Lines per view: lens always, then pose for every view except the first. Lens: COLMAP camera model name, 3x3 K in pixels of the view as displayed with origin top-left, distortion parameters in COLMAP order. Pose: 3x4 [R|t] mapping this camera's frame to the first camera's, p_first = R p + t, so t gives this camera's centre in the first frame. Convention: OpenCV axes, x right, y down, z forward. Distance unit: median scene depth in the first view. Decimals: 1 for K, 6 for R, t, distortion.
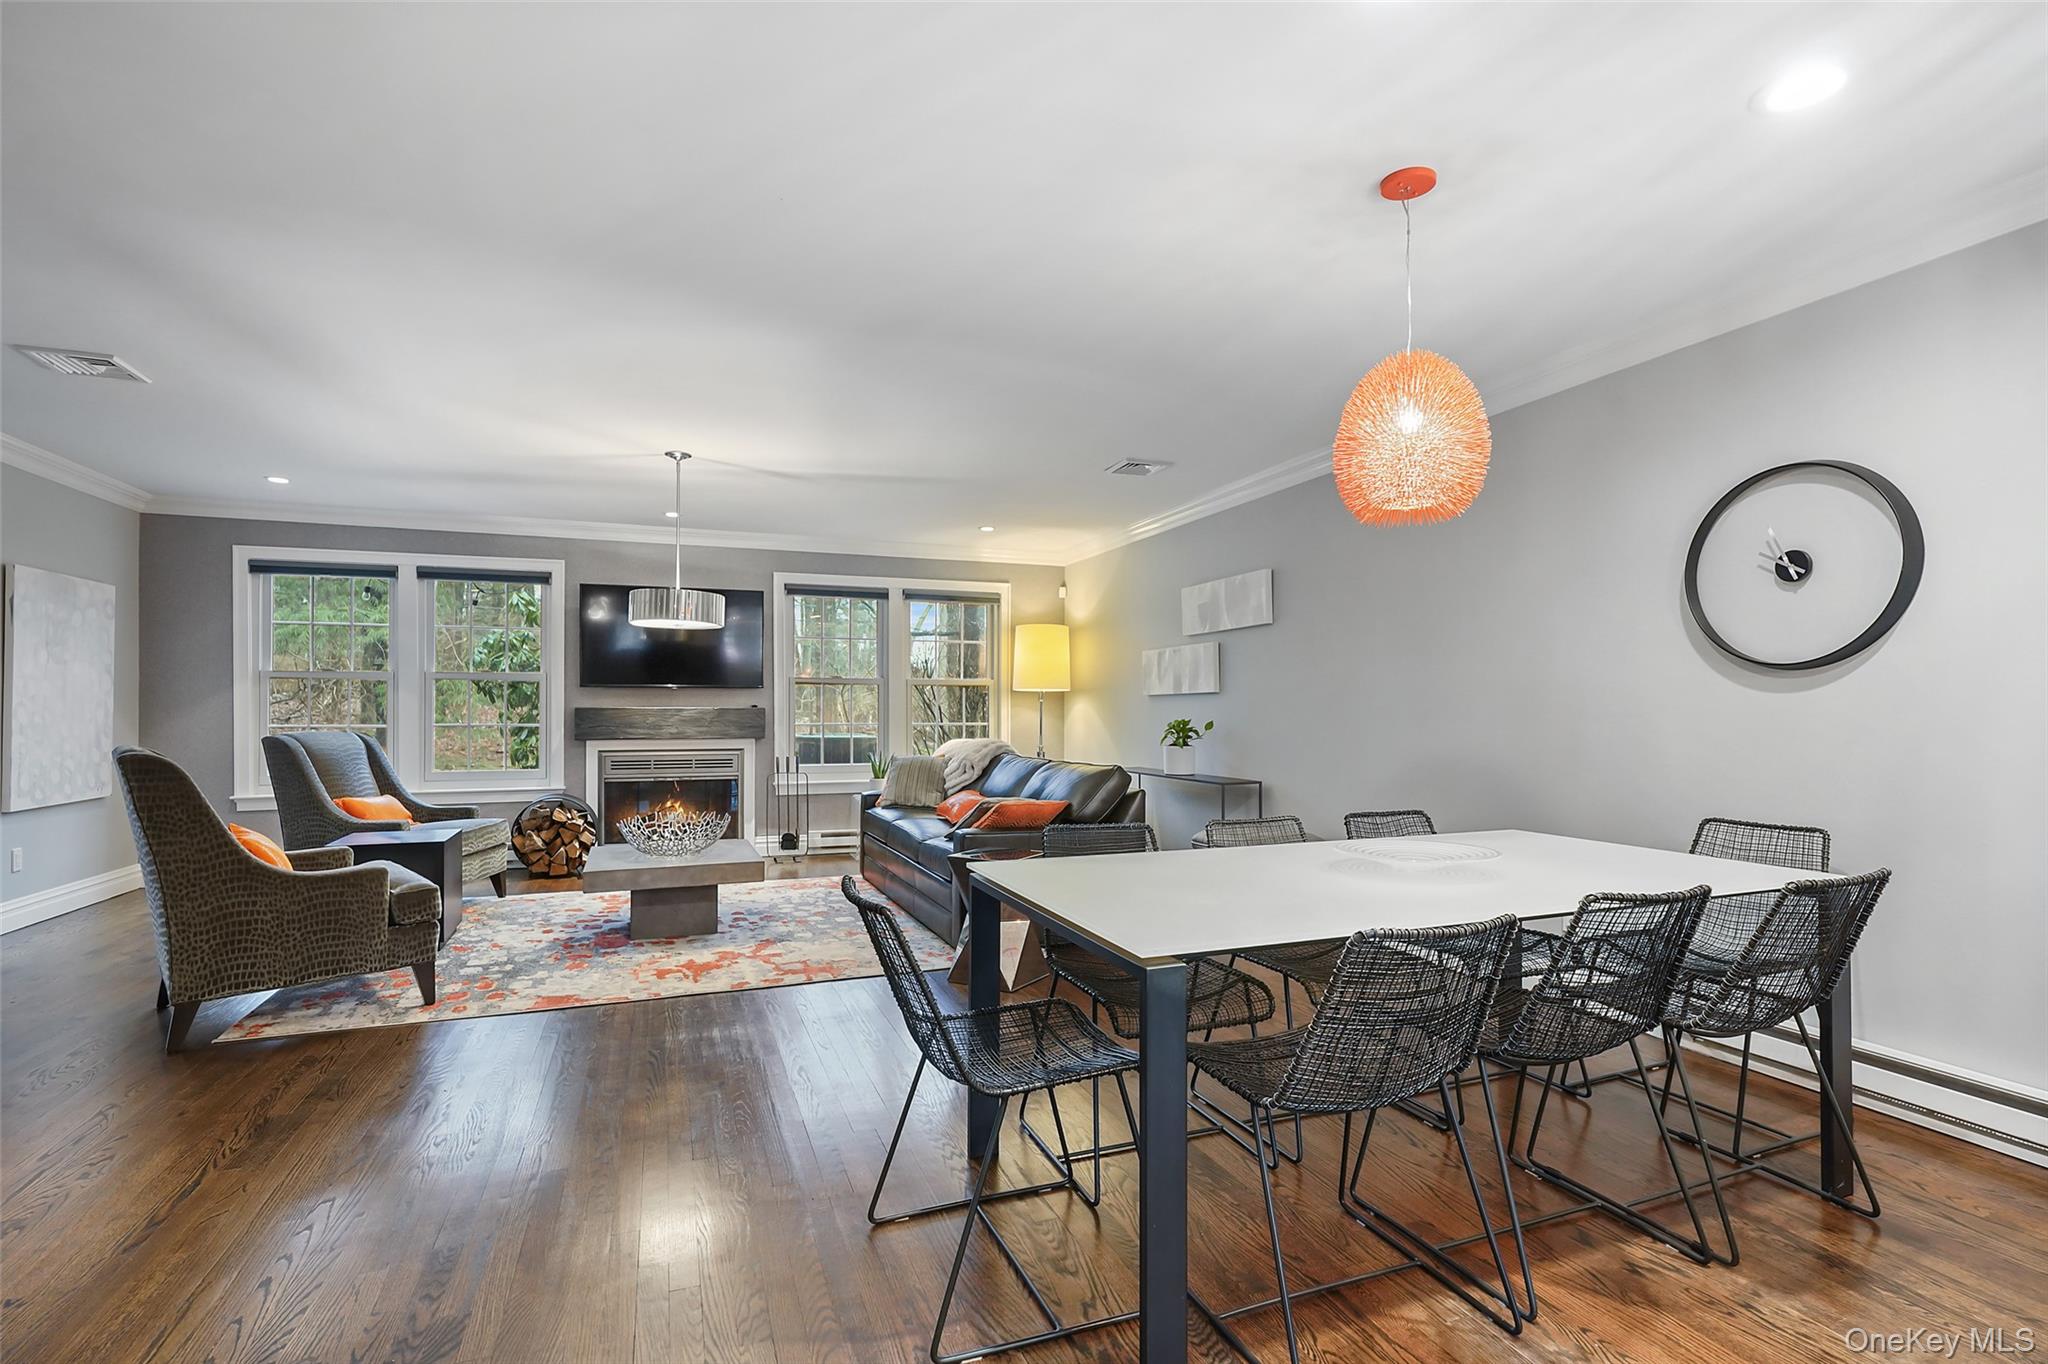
lens RADIAL K [[943.4, 0, 1009.7], [0, 943.4, 699.8], [0, 0, 1]] dist [-0.001057, 0.000709]
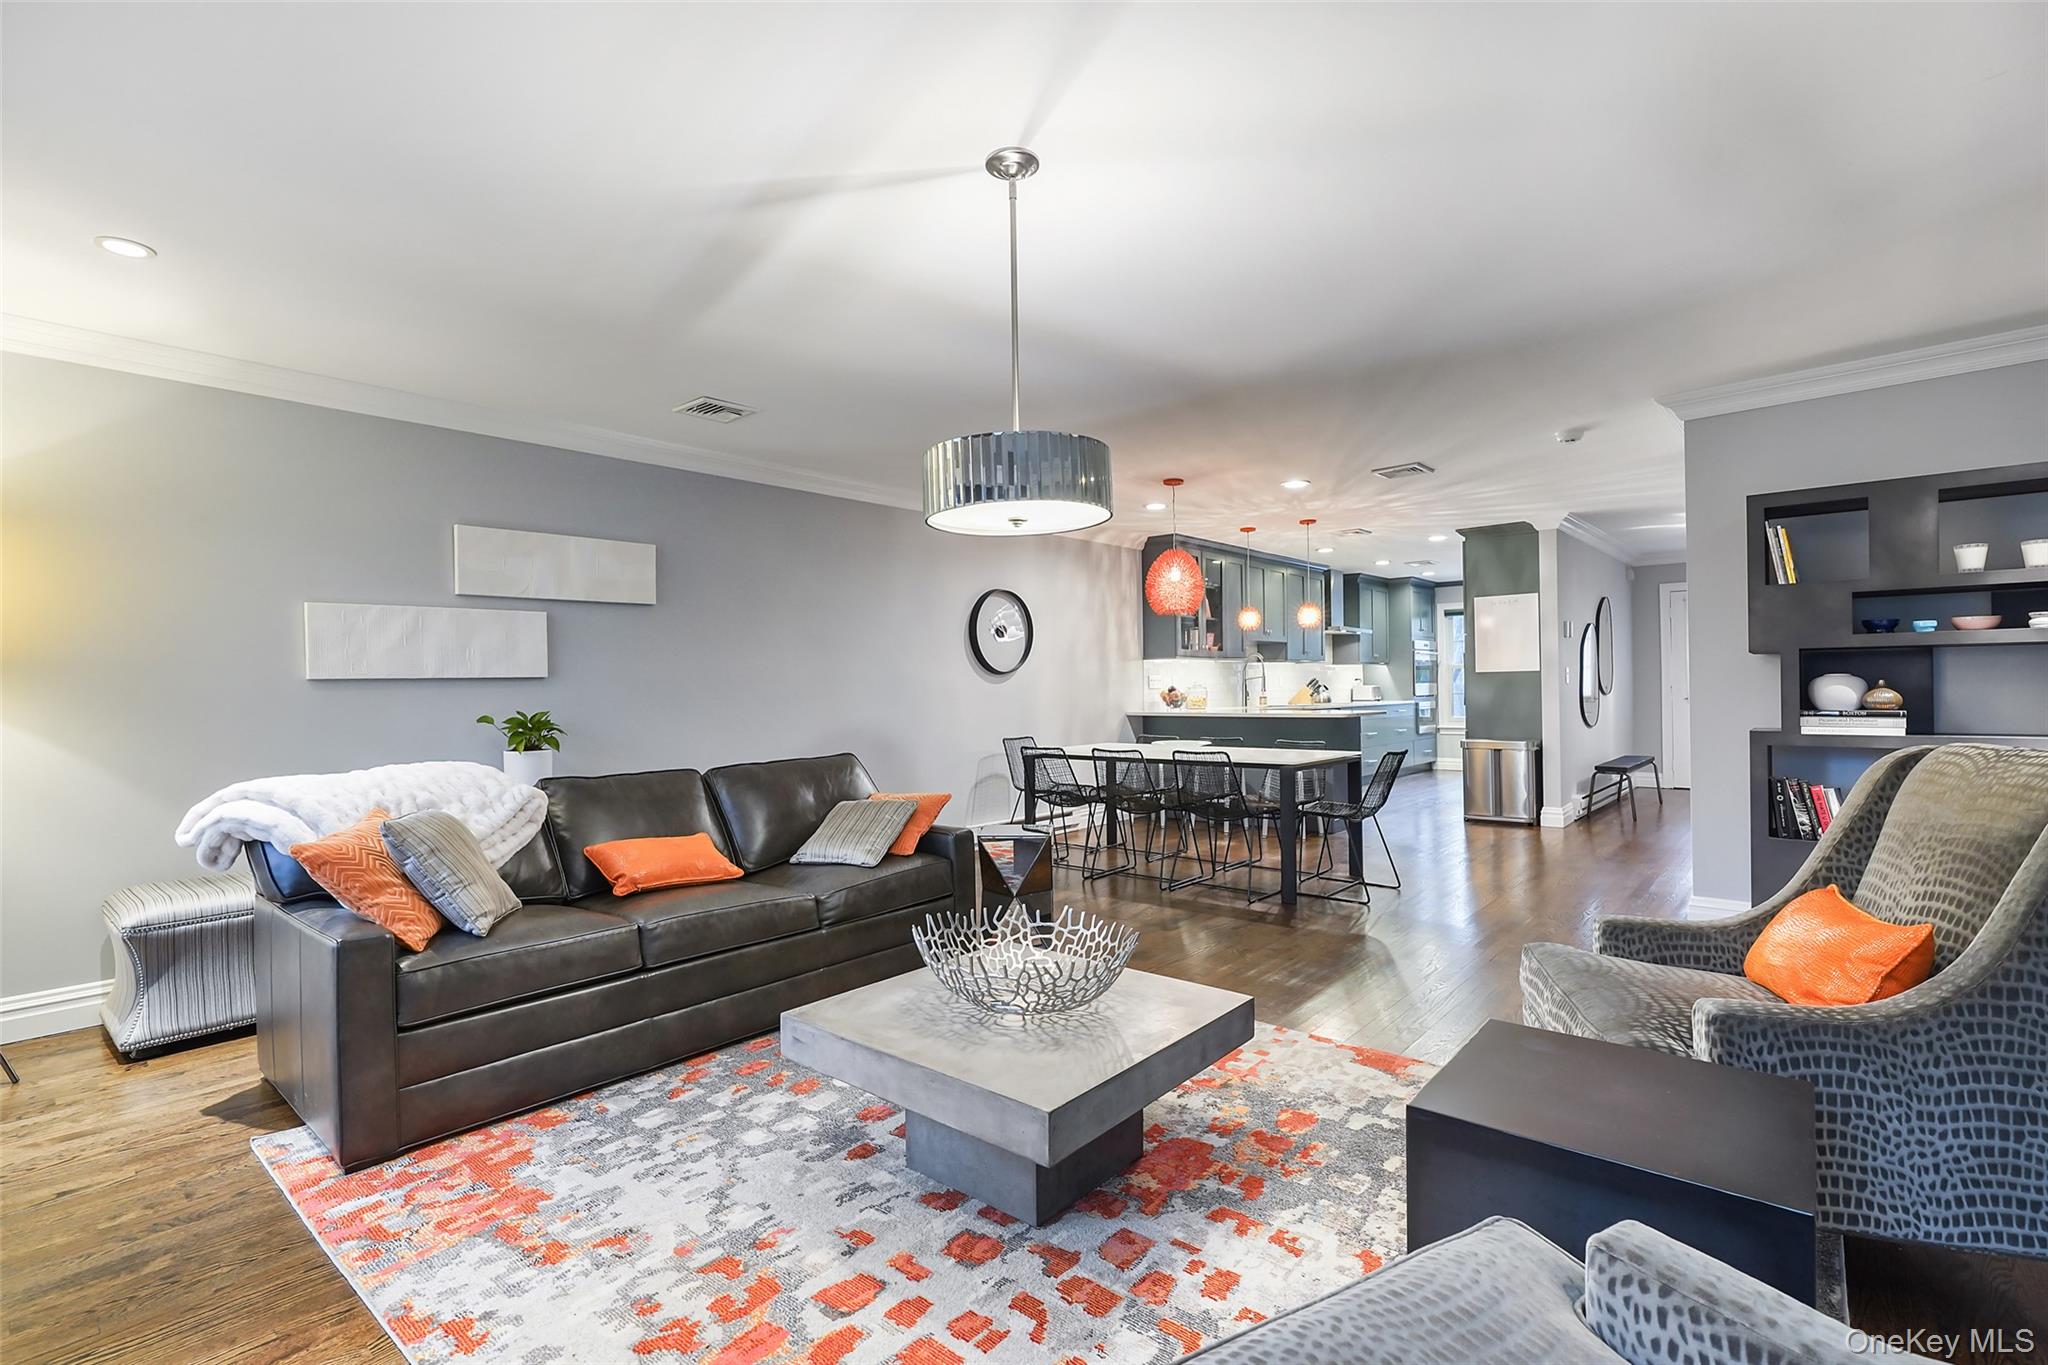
lens RADIAL K [[931.7, 0, 1024.0], [0, 931.7, 682.5], [0, 0, 1]] dist [-0.000672, 0.000184]
pose [[-0.471804, 0.011263, 0.881631, -0.616552], [0.005542, 0.999937, -0.009809, 0.005876], [-0.881686, 0.000258, -0.471837, 0.978400]]
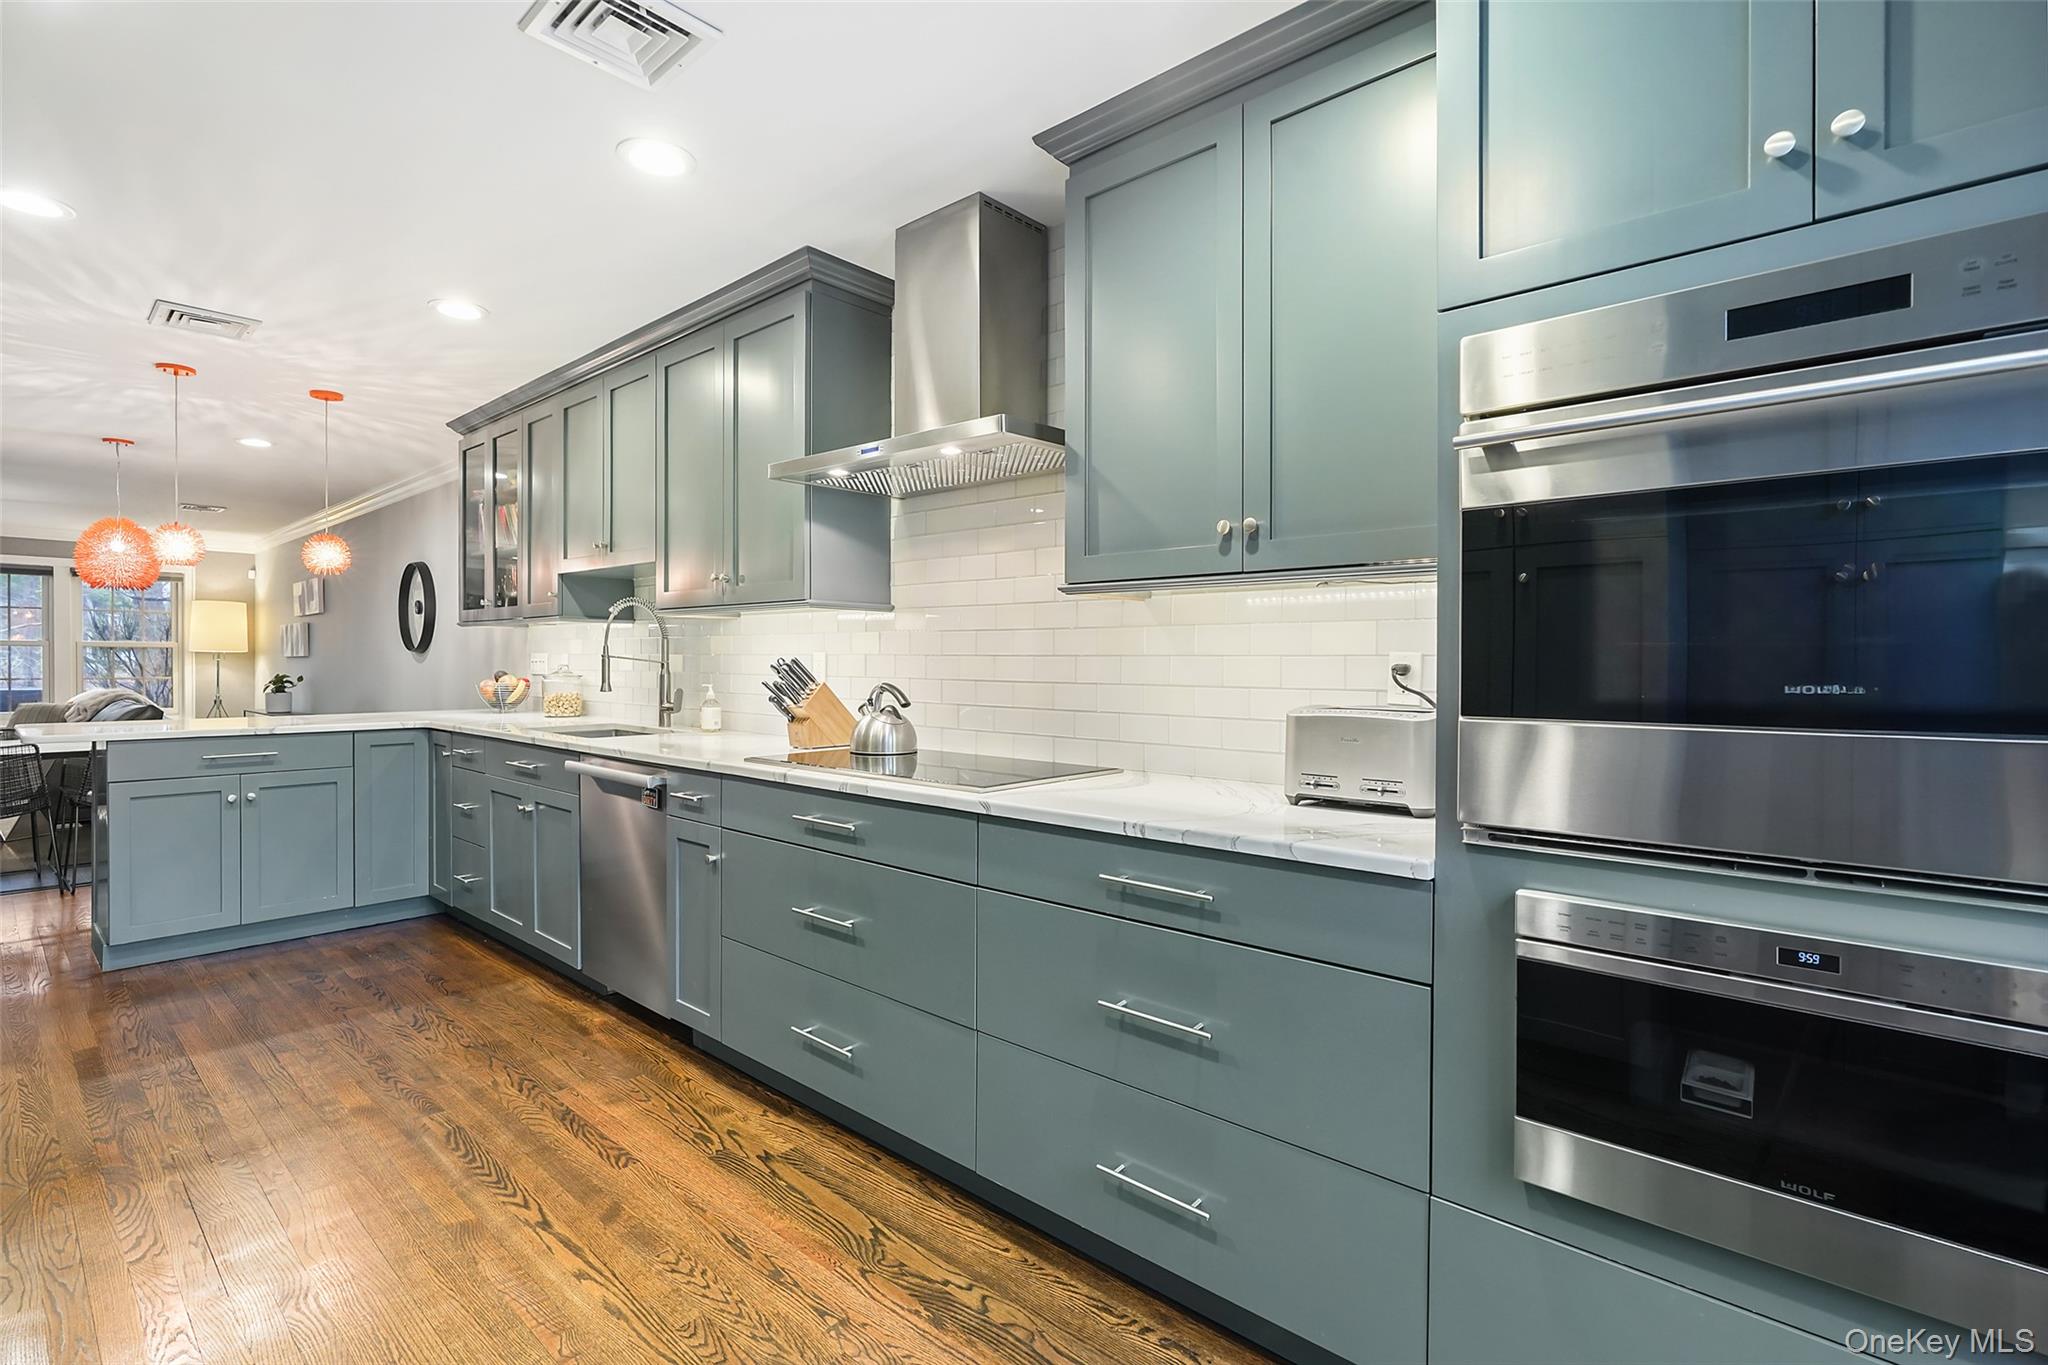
lens RADIAL K [[936.1, 0, 1016.0], [0, 936.1, 669.8], [0, 0, 1]] dist [-0.004851, 0.000936]
pose [[0.884063, -0.000309, 0.467367, 0.504513], [-0.008290, 0.999832, 0.016341, -0.019671], [-0.467294, -0.018321, 0.883912, -0.794487]]
